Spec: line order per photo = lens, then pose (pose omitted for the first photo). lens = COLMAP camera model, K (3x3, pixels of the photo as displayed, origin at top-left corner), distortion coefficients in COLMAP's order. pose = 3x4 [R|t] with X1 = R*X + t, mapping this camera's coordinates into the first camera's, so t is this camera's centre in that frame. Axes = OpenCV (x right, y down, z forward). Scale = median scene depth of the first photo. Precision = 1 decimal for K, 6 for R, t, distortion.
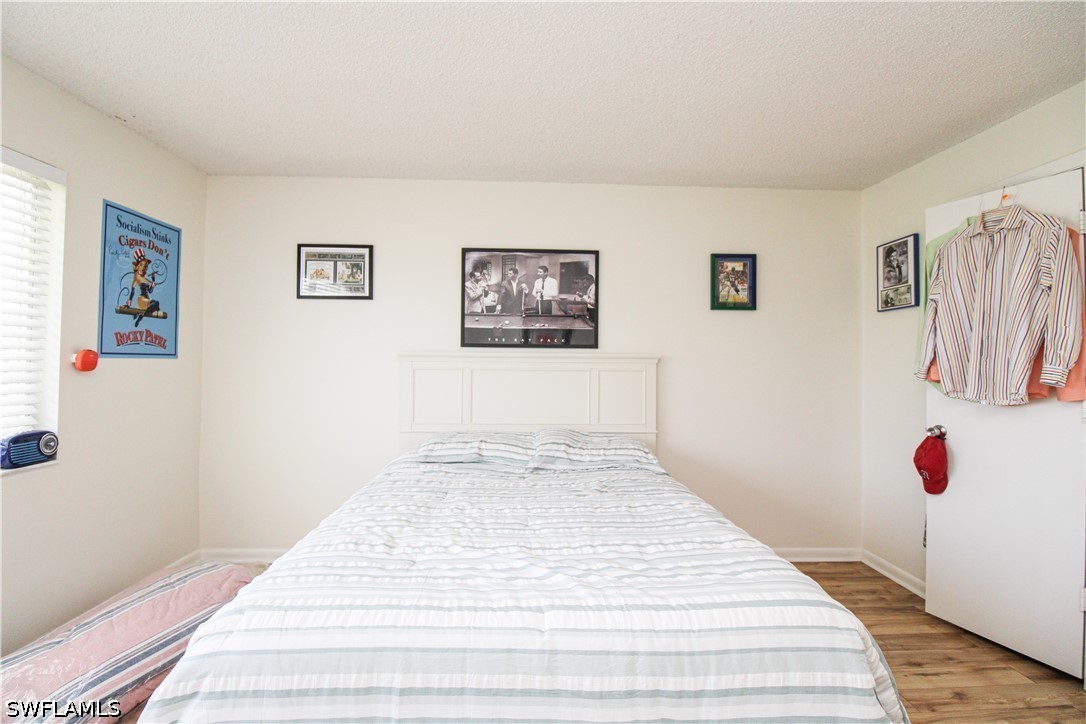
lens RADIAL K [[496.0, 0, 551.2], [0, 496.0, 348.8], [0, 0, 1]] dist [0.030230, -0.012585]
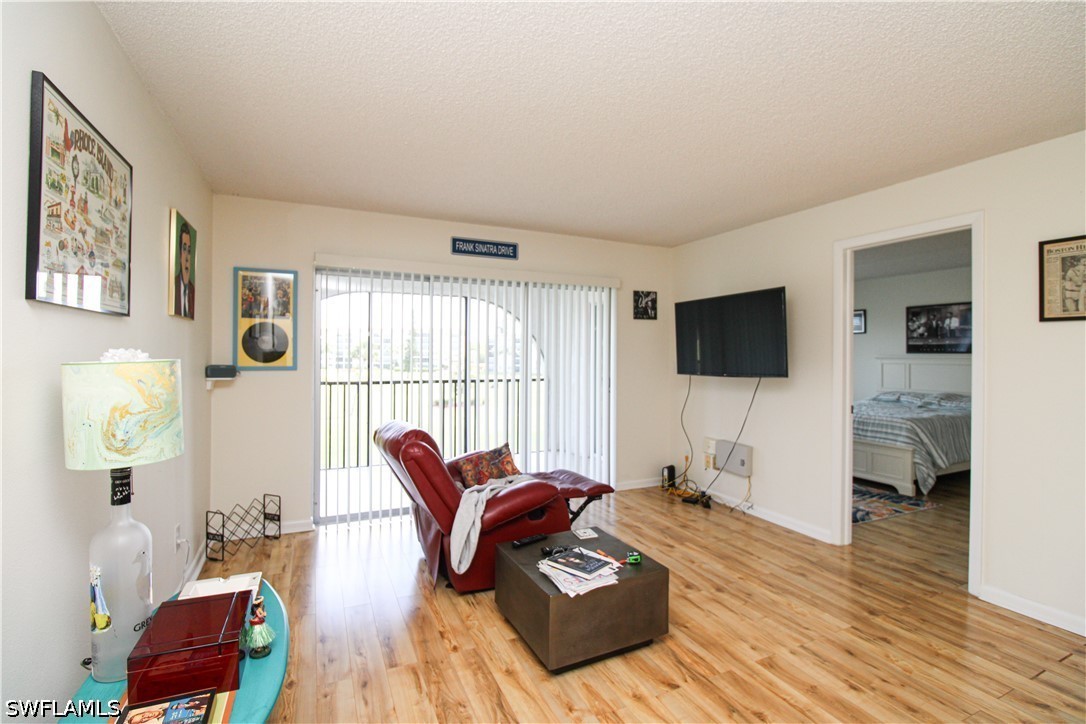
lens RADIAL K [[496.0, 0, 551.2], [0, 496.0, 348.8], [0, 0, 1]] dist [0.030230, -0.012585]
pose [[0.375983, -0.017105, -0.926469, 1.241599], [0.023173, 0.999690, -0.009053, -0.039095], [0.926337, -0.018065, 0.376263, -1.227642]]
